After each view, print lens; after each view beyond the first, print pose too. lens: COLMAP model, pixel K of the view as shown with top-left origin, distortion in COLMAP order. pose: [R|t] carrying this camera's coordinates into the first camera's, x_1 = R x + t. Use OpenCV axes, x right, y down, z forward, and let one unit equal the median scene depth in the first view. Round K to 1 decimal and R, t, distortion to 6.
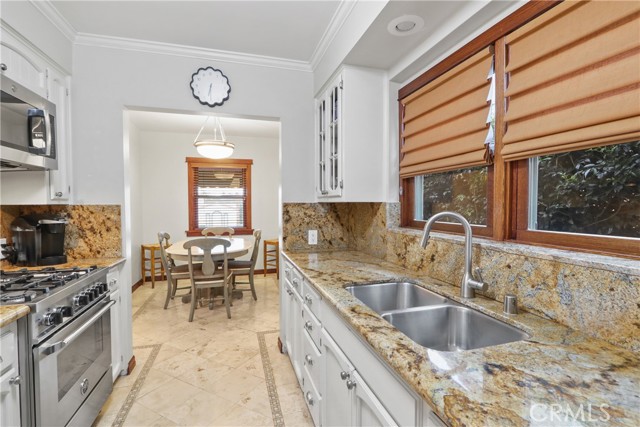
lens RADIAL K [[295.4, 0, 319.7], [0, 295.4, 212.4], [0, 0, 1]] dist [-0.008563, 0.001332]
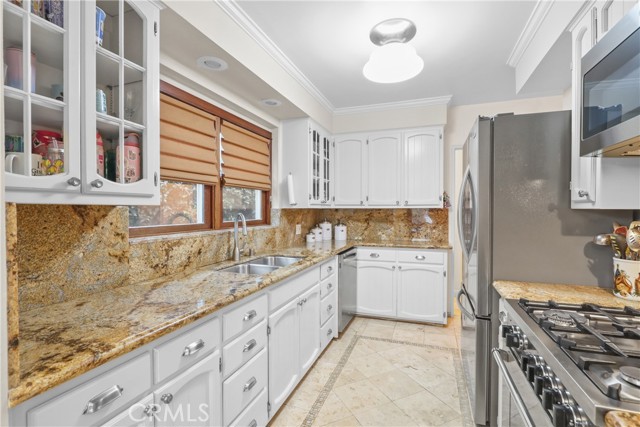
lens RADIAL K [[295.4, 0, 320.3], [0, 295.4, 212.6], [0, 0, 1]] dist [-0.008563, 0.001332]
pose [[-0.801612, -0.005616, 0.597819, -0.700593], [0.015536, 0.999423, 0.030220, -0.037568], [-0.597643, 0.033512, -0.801062, 1.517413]]
